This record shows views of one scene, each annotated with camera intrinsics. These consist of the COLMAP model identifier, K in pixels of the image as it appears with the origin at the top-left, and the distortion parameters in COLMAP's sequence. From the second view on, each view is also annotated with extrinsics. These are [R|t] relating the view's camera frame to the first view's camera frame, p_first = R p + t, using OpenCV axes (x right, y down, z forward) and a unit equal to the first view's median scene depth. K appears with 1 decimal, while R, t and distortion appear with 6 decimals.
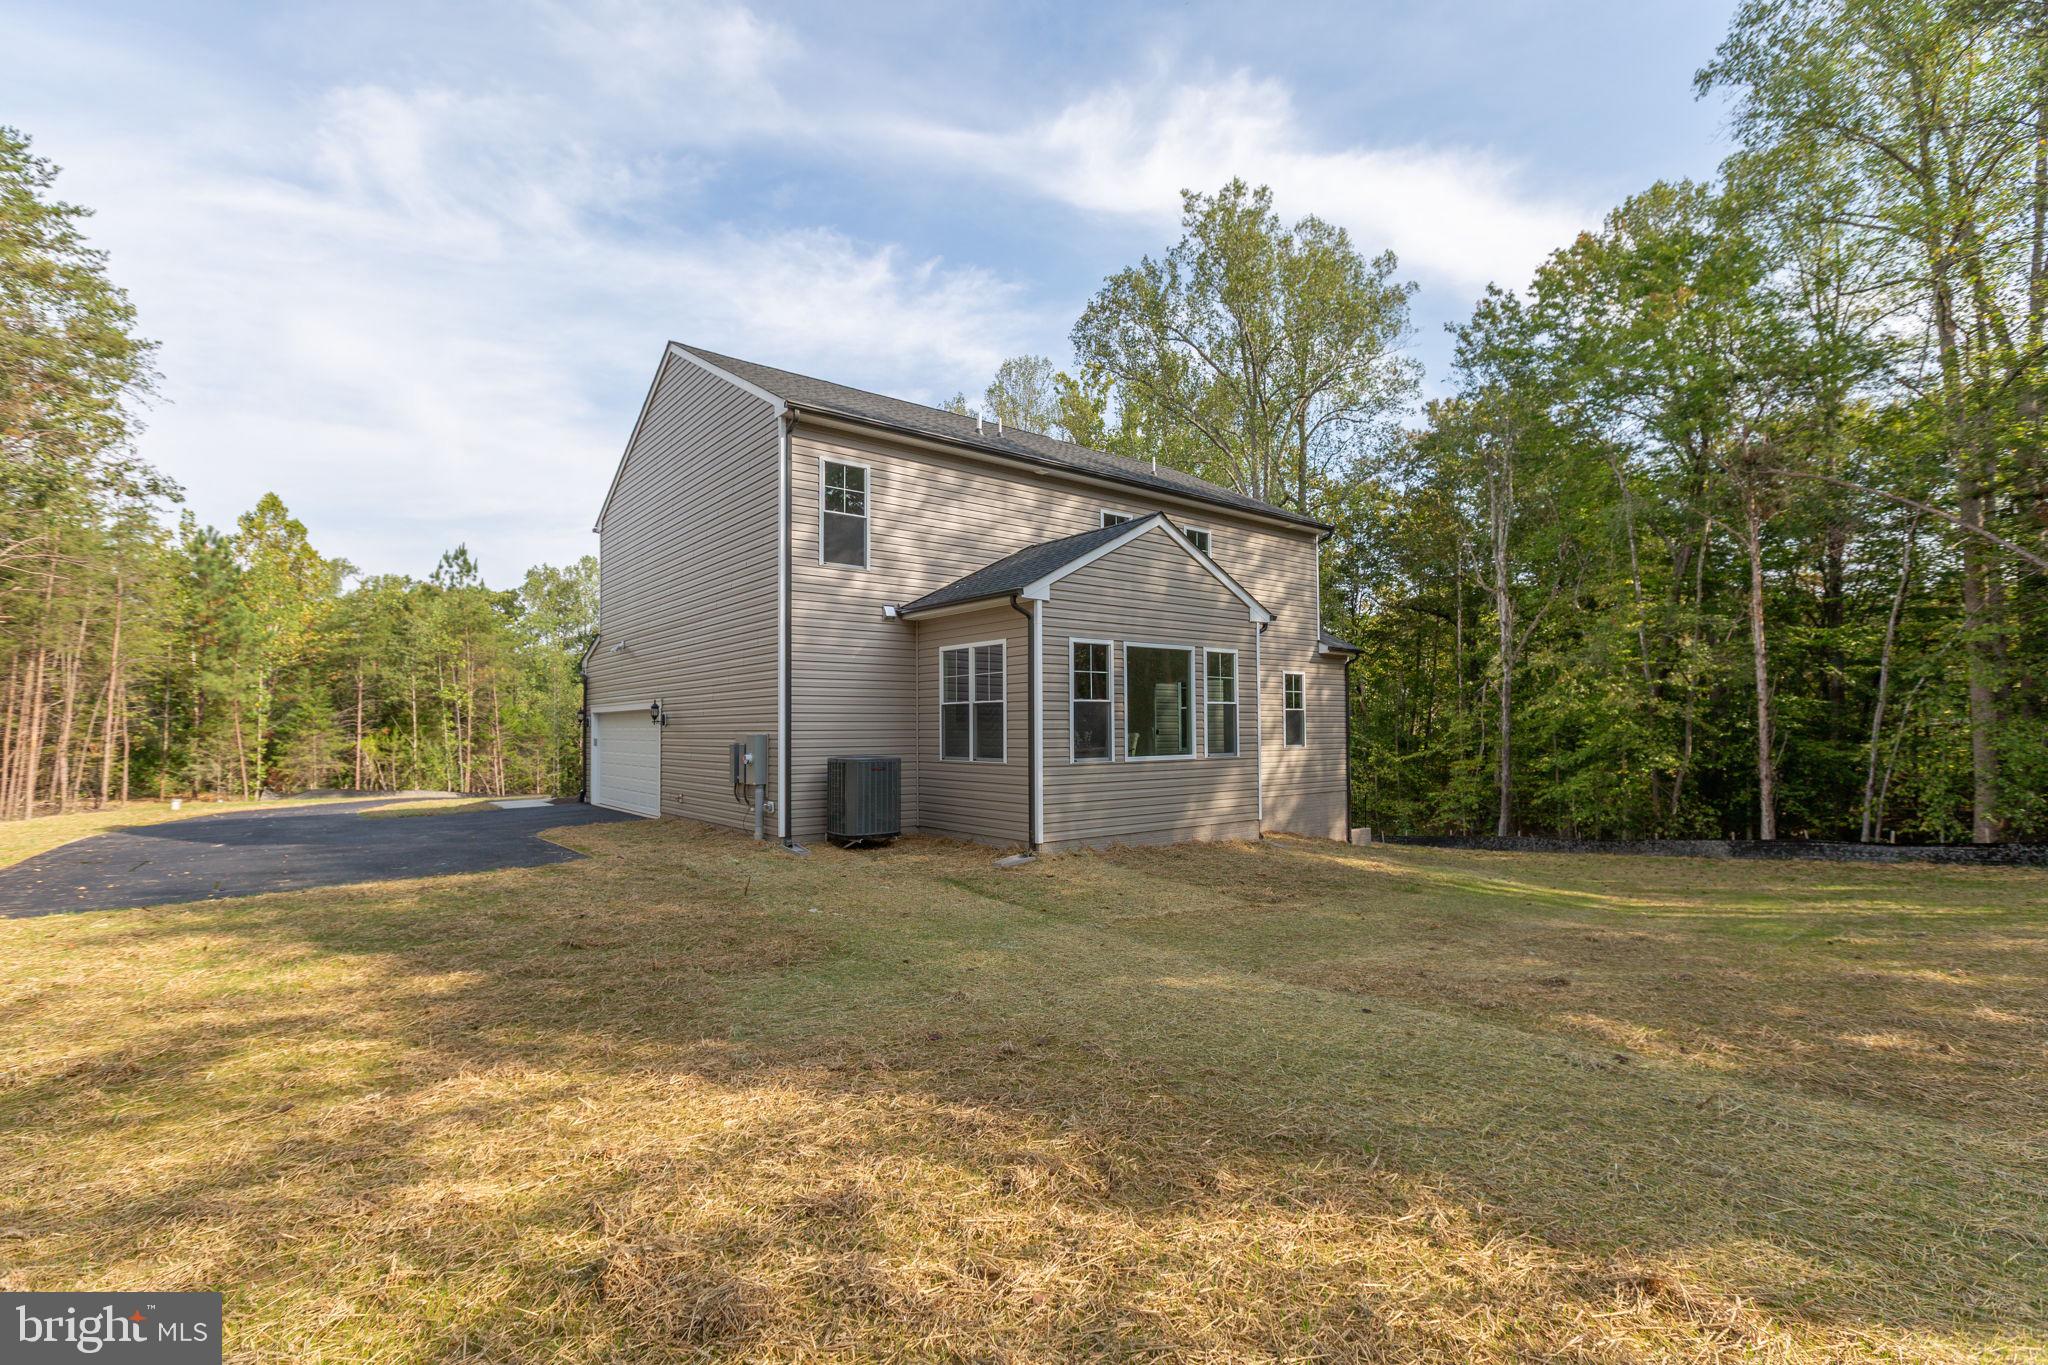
lens RADIAL K [[916.7, 0, 1022.4], [0, 916.7, 657.7], [0, 0, 1]] dist [0.002355, 0.000480]
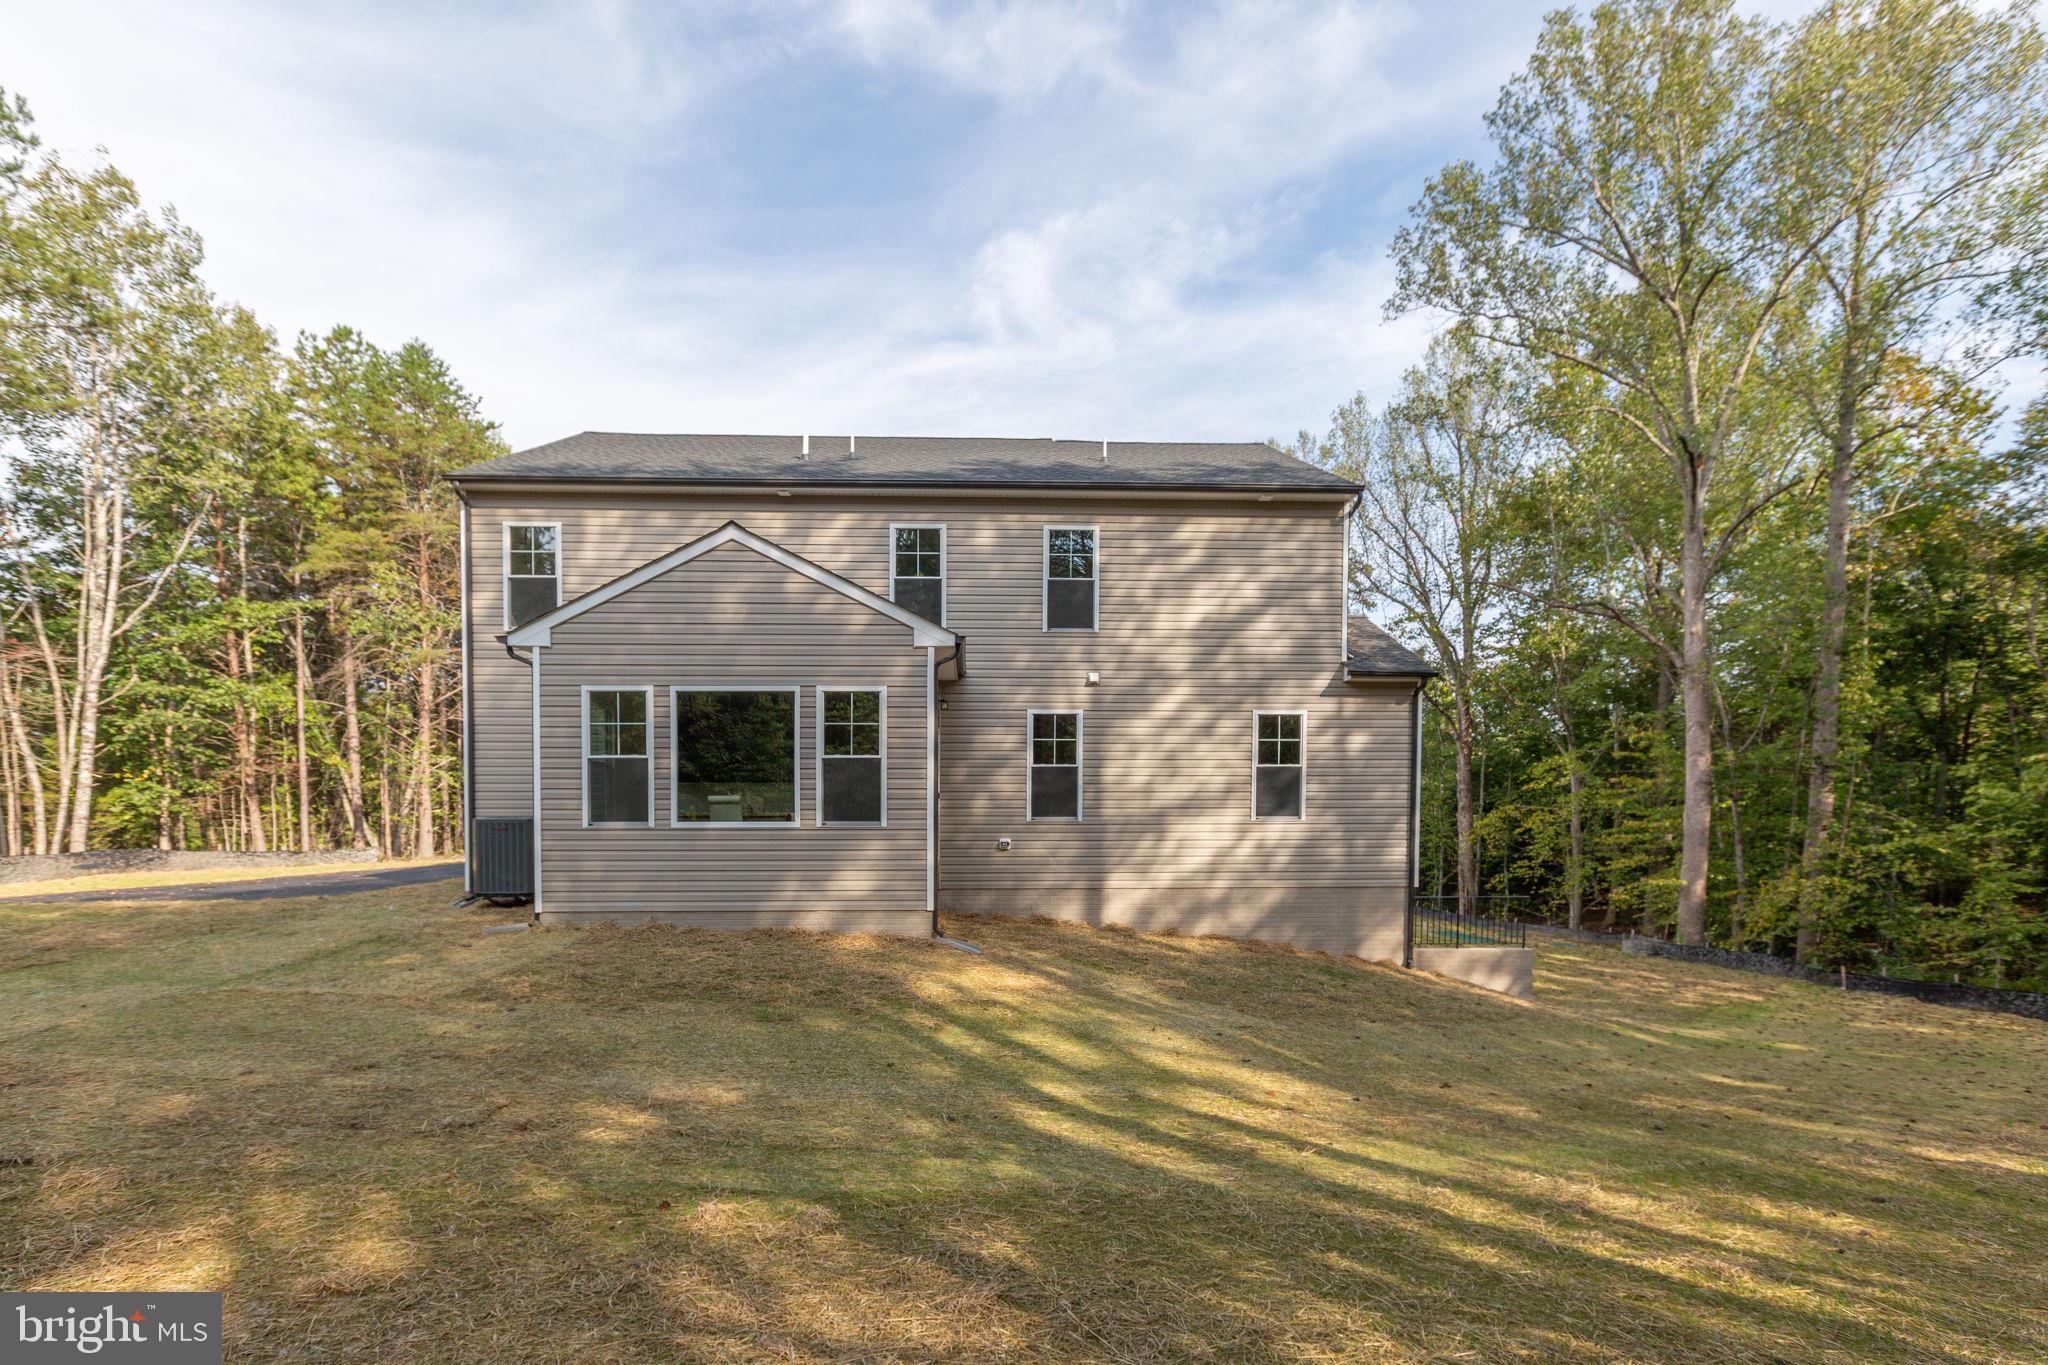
lens RADIAL K [[962.0, 0, 1024.0], [0, 962.0, 793.8], [0, 0, 1]] dist [0.006972, -0.000191]
pose [[0.805540, 0.000381, -0.592541, 0.822141], [0.041735, 0.997480, 0.057379, 0.040440], [0.591069, -0.070951, 0.803494, 0.432547]]
